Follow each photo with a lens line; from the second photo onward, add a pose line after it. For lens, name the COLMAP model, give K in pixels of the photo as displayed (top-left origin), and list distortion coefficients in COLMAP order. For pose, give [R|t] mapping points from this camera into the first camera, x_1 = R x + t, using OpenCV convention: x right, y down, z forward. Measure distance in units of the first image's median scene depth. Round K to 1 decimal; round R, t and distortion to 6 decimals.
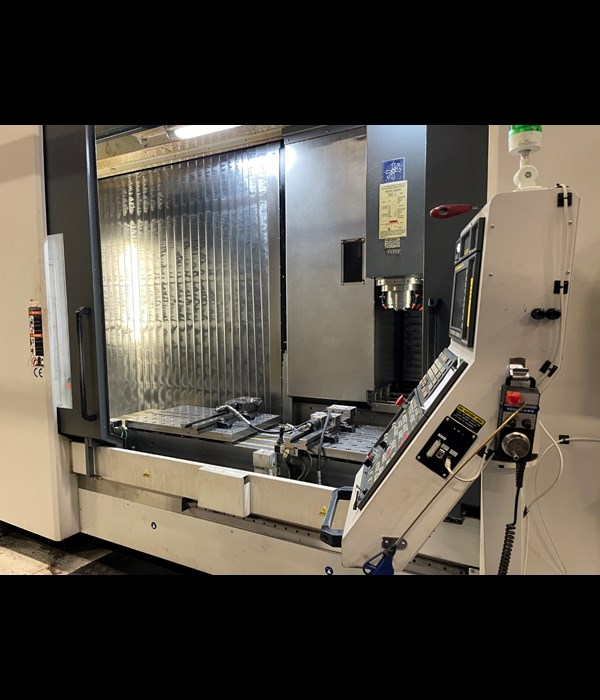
lens RADIAL K [[448.5, 0, 301.6], [0, 448.5, 352.2], [0, 0, 1]] dist [0.023340, -0.012781]
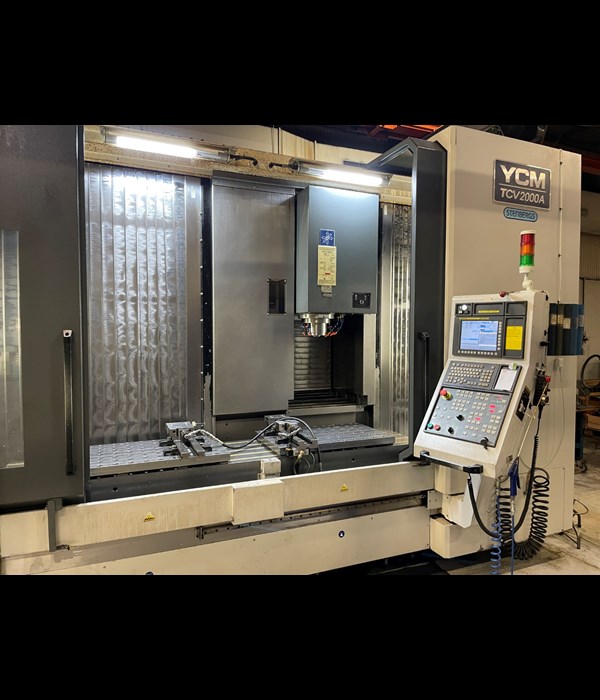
lens RADIAL K [[448.5, 0, 300.2], [0, 448.5, 349.7], [0, 0, 1]] dist [0.023340, -0.012781]
pose [[0.630572, -0.013875, 0.776007, -0.871027], [0.052384, 0.998321, -0.024716, -0.025662], [-0.774361, 0.056236, 0.630240, 0.193543]]
